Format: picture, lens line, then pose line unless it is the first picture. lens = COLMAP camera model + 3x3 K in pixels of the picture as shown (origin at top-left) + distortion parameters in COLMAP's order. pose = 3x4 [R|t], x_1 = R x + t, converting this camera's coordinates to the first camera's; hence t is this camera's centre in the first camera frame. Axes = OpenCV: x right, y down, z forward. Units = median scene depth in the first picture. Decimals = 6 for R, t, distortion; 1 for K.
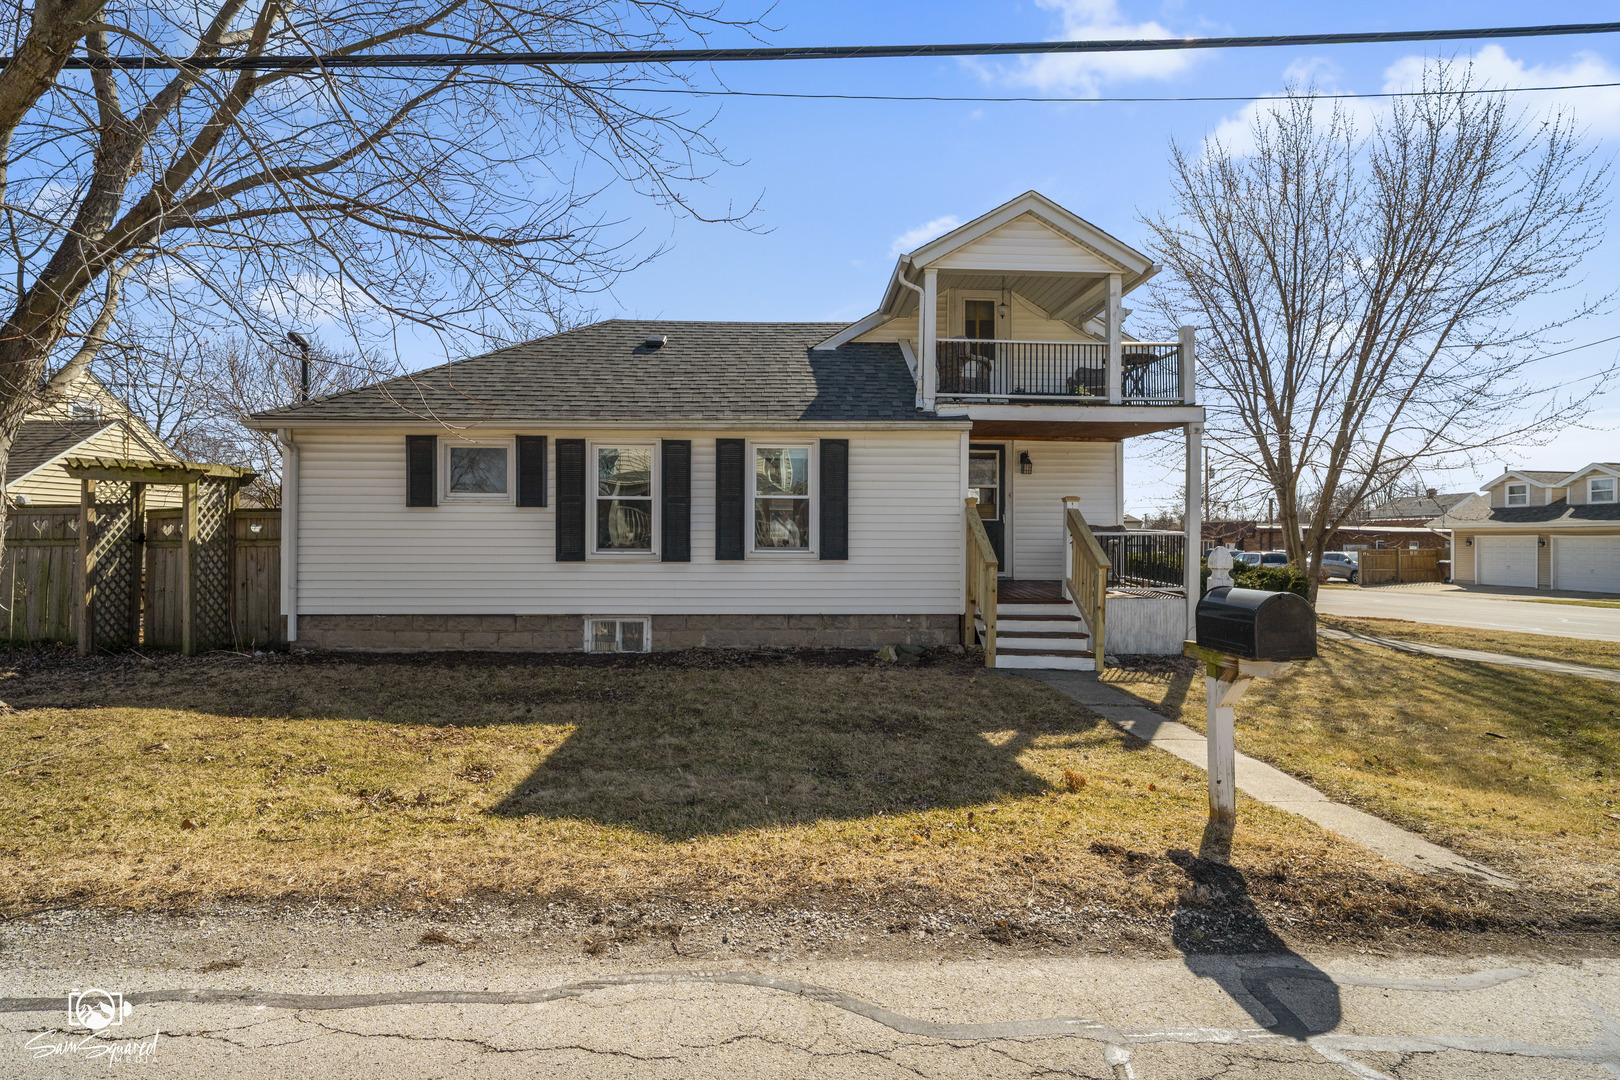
lens RADIAL K [[746.6, 0, 810.0], [0, 746.6, 540.0], [0, 0, 1]] dist [0.000813, 0.000089]
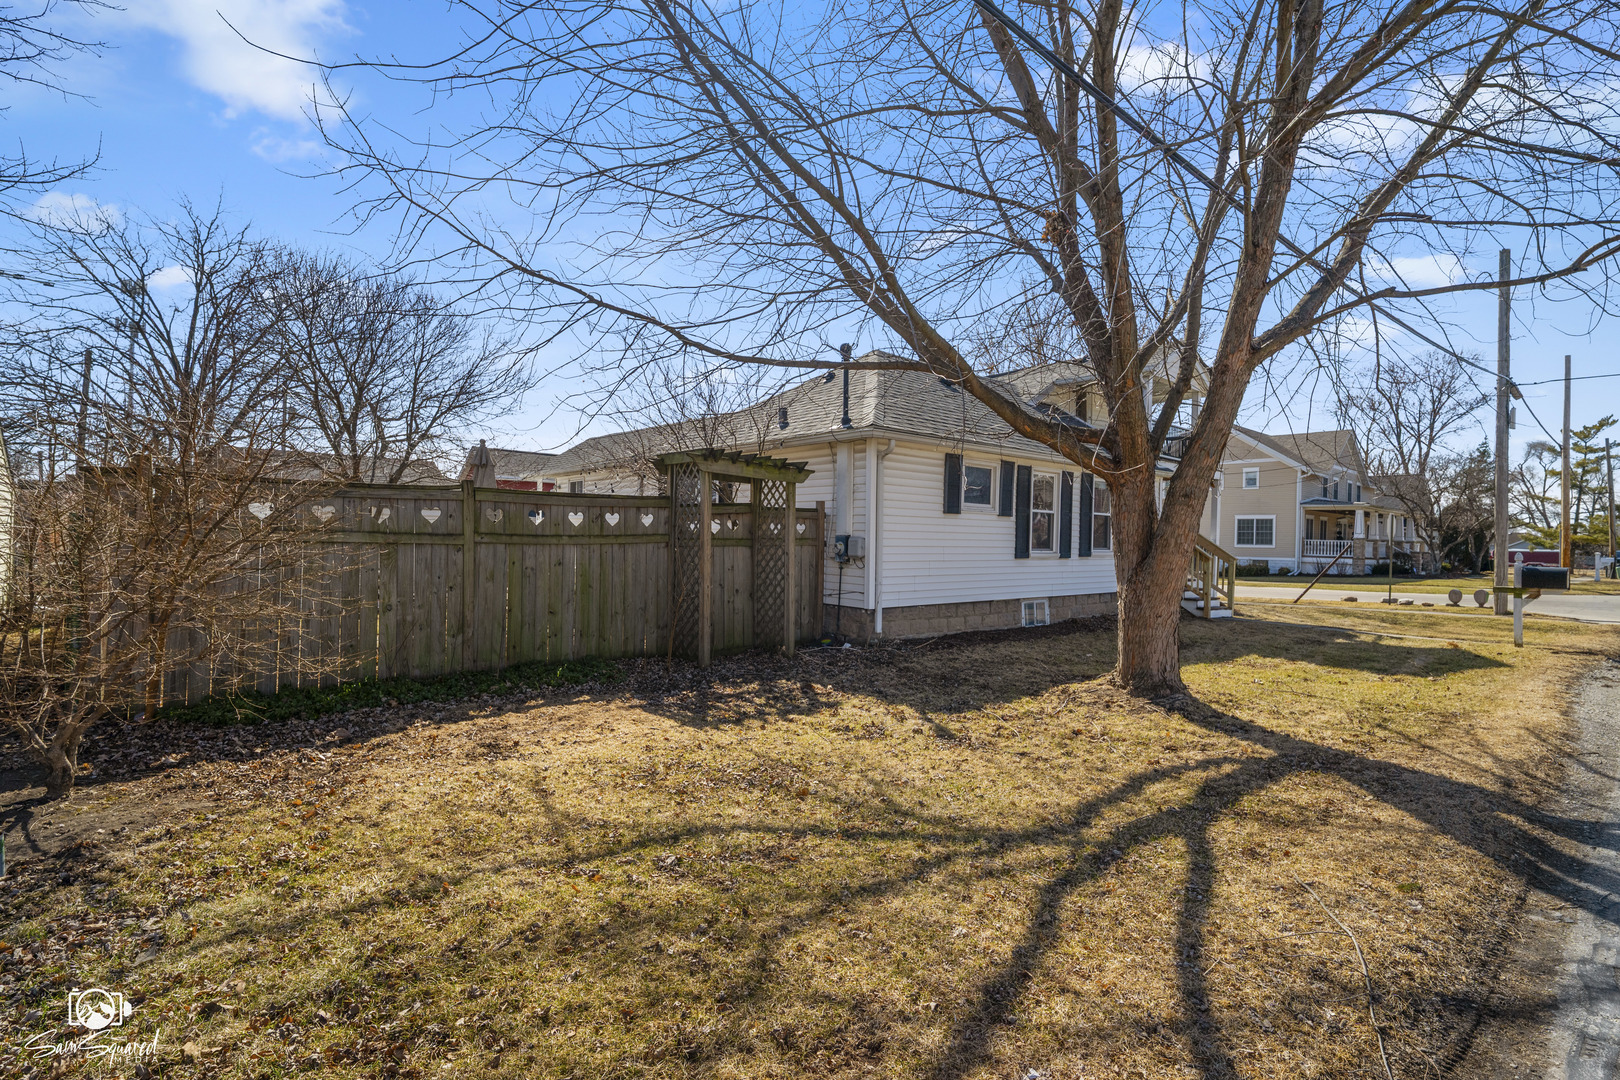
lens RADIAL K [[746.6, 0, 810.0], [0, 746.6, 540.0], [0, 0, 1]] dist [0.000813, 0.000089]
pose [[0.765177, 0.009411, 0.643751, -1.459531], [-0.008068, 0.999955, -0.005029, 0.006354], [-0.643770, -0.001346, 0.765218, 0.229530]]
